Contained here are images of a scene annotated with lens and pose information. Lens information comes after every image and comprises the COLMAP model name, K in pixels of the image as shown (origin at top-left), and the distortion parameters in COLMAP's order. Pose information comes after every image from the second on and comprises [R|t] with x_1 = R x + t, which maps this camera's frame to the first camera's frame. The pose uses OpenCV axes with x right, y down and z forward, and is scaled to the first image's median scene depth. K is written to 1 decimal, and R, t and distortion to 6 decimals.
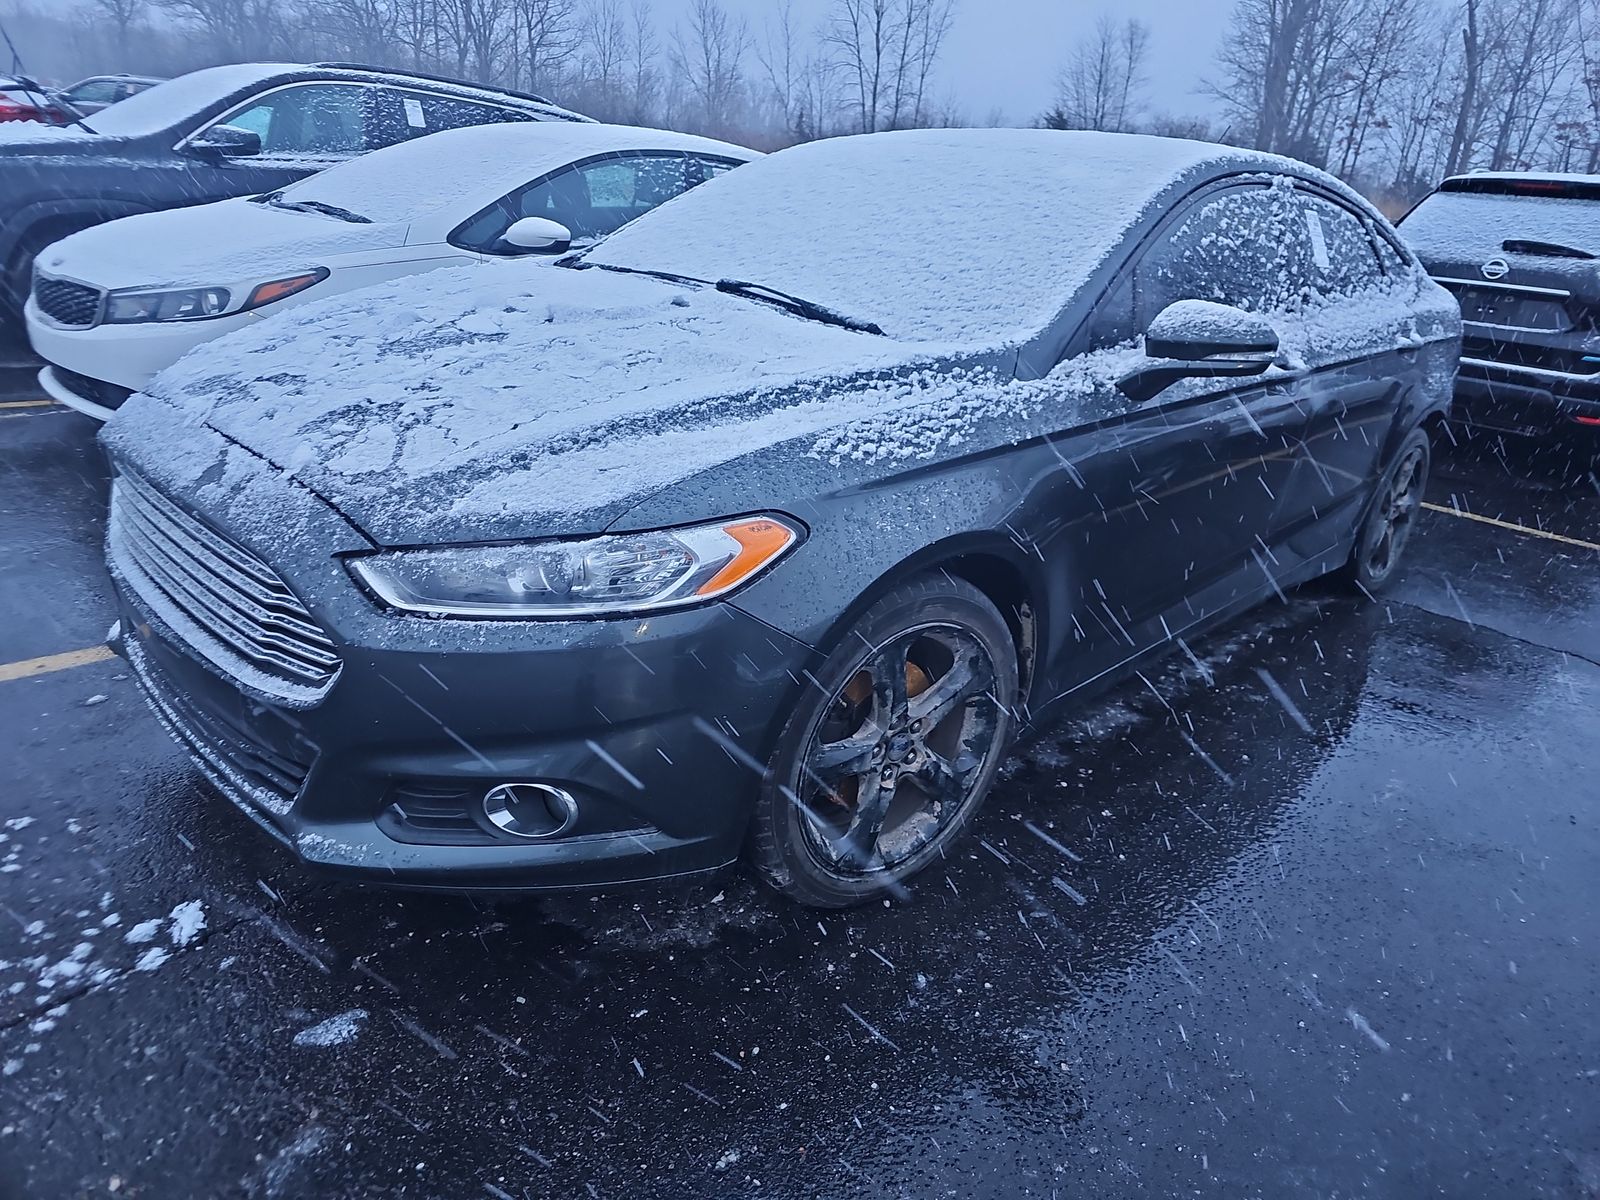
lens RADIAL K [[1064.5, 0, 803.1], [0, 1064.5, 600.4], [0, 0, 1]] dist [0.046231, -0.035189]
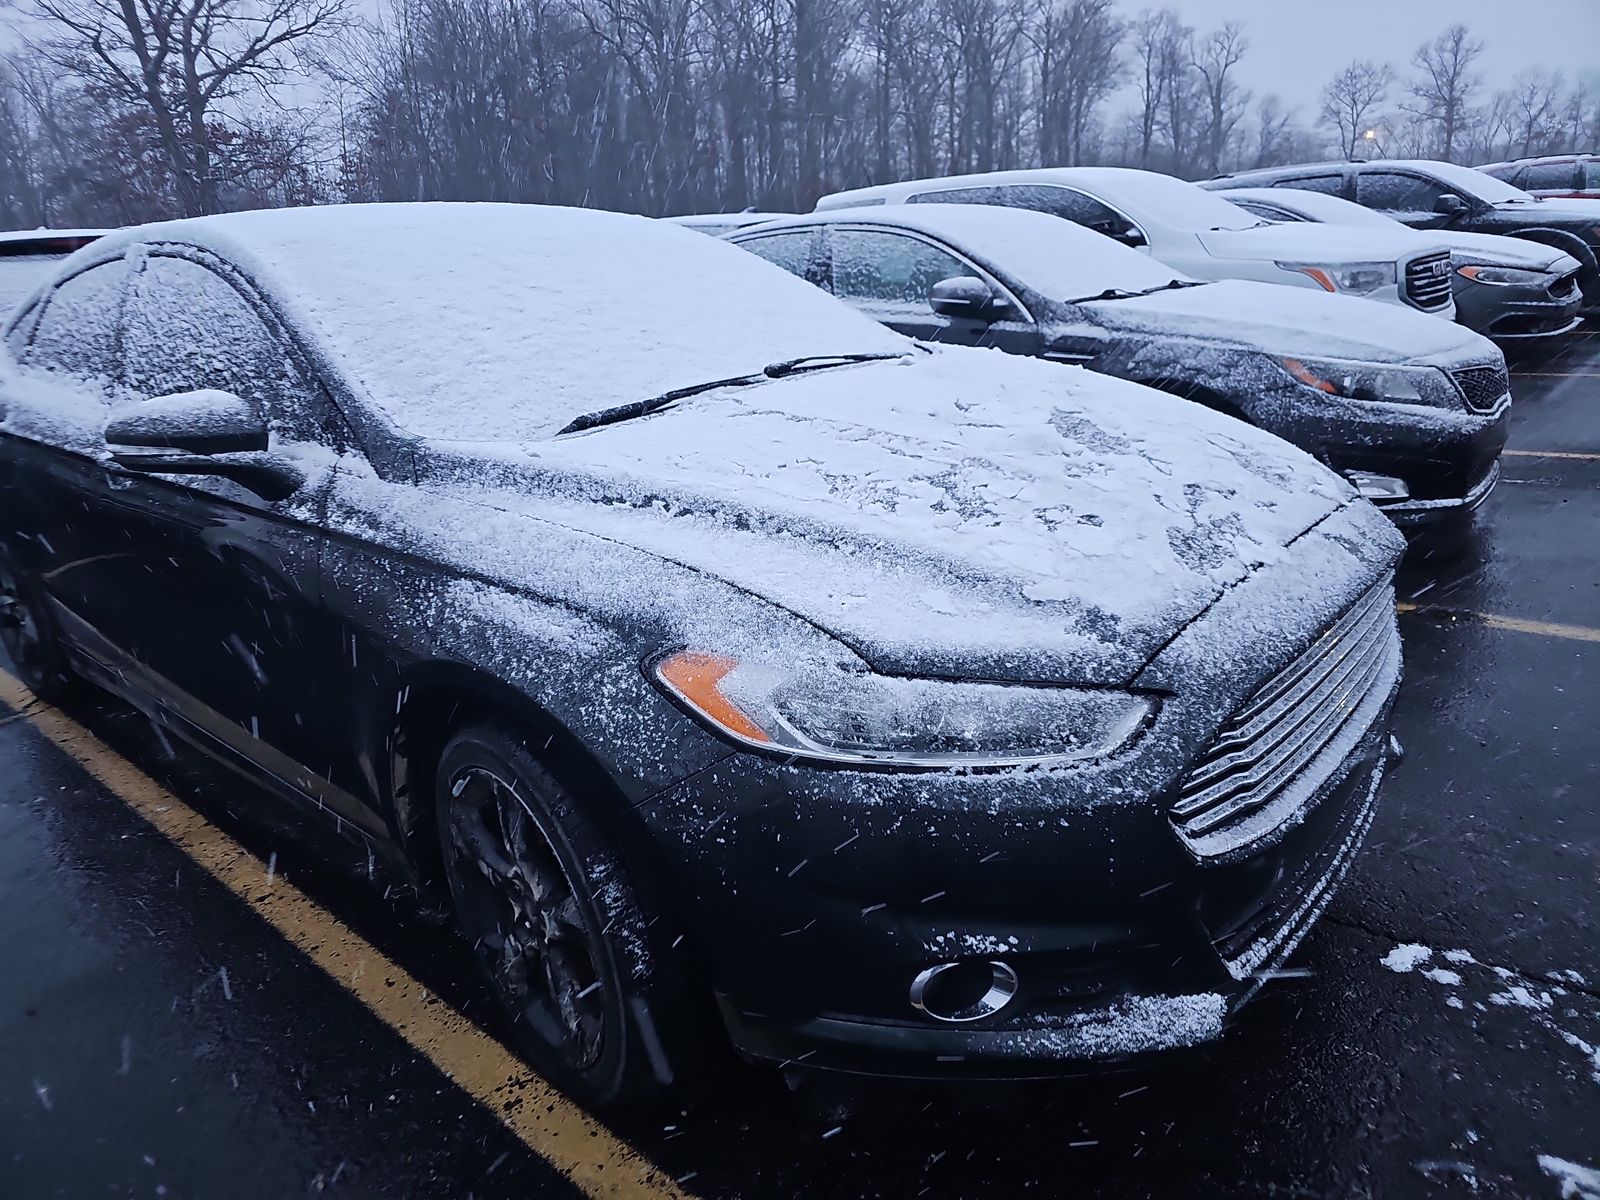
lens RADIAL K [[1064.5, 0, 791.4], [0, 1064.5, 596.3], [0, 0, 1]] dist [0.046231, -0.035189]
pose [[-0.070686, -0.390100, 0.918055, -1.421118], [0.424960, 0.820880, 0.381529, -0.674766], [-0.902448, 0.417106, 0.107753, 1.343635]]
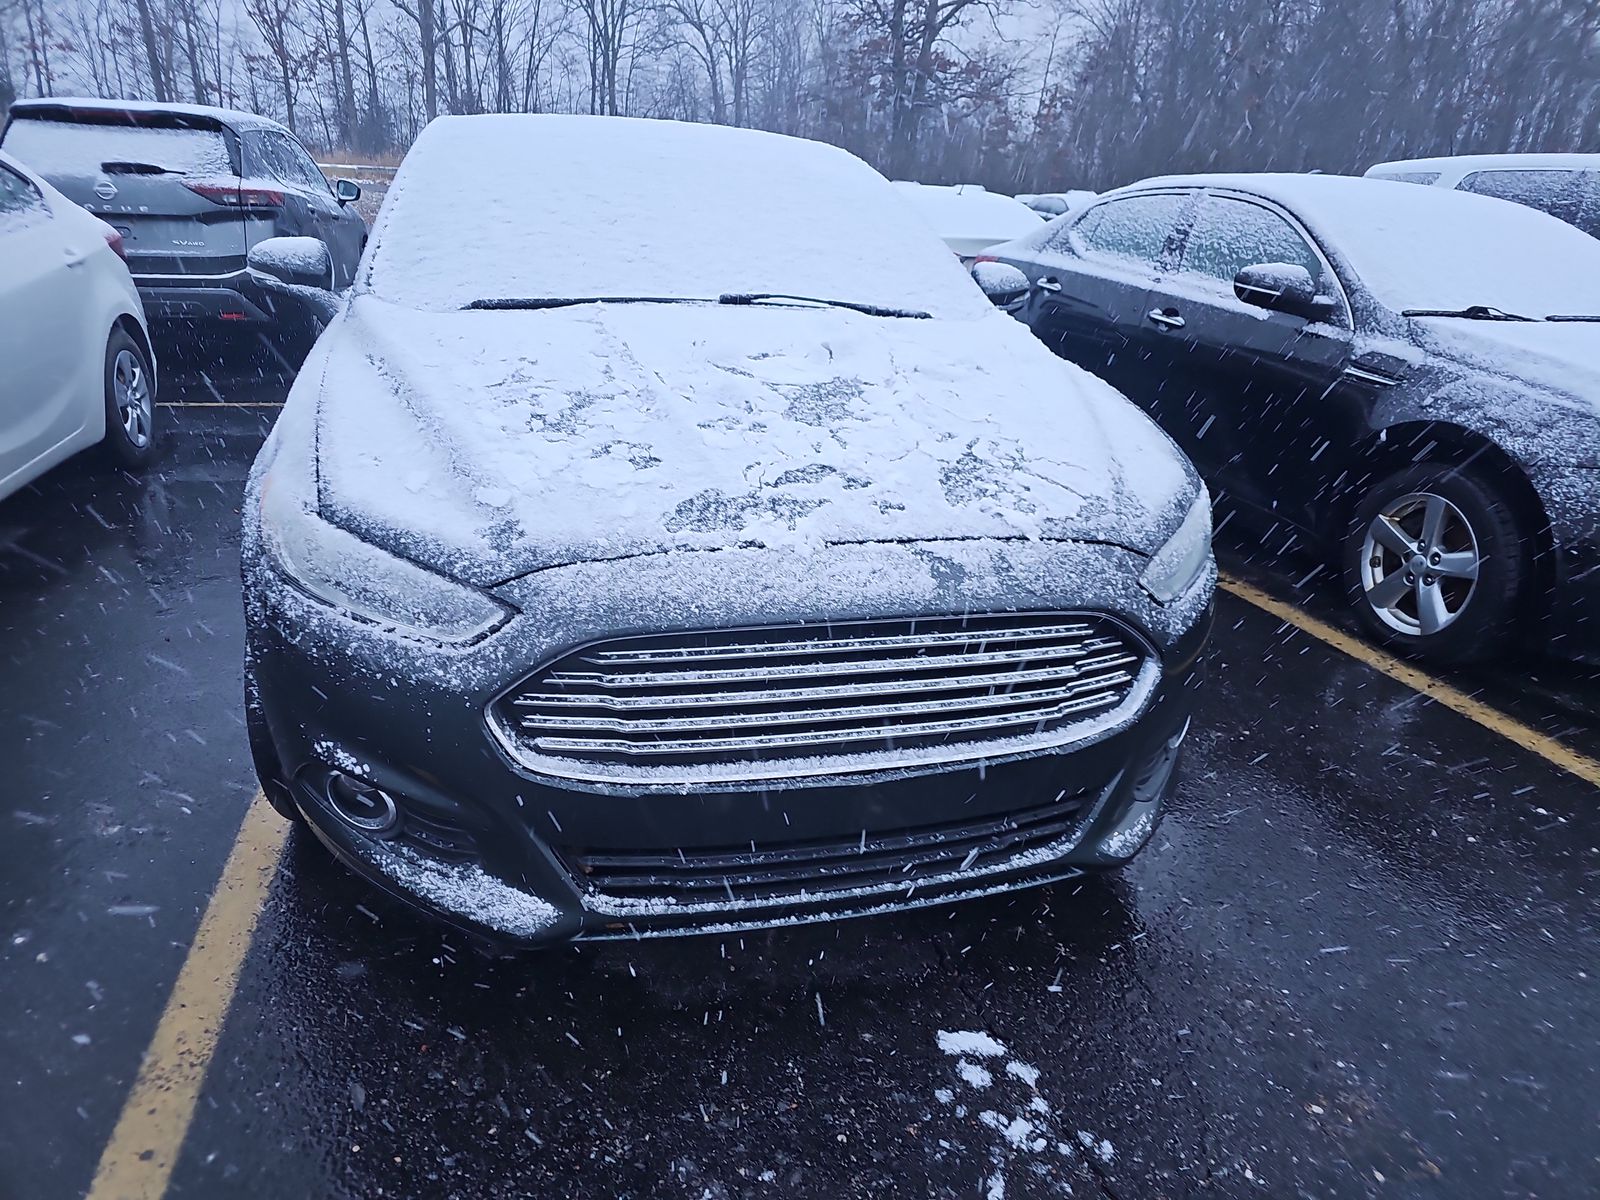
lens RADIAL K [[1064.5, 0, 799.0], [0, 1064.5, 631.7], [0, 0, 1]] dist [0.046231, -0.035189]
pose [[0.505453, -0.382563, 0.773410, -1.297371], [0.317243, 0.915952, 0.245741, -0.327010], [-0.802418, 0.121149, 0.584336, 0.553671]]
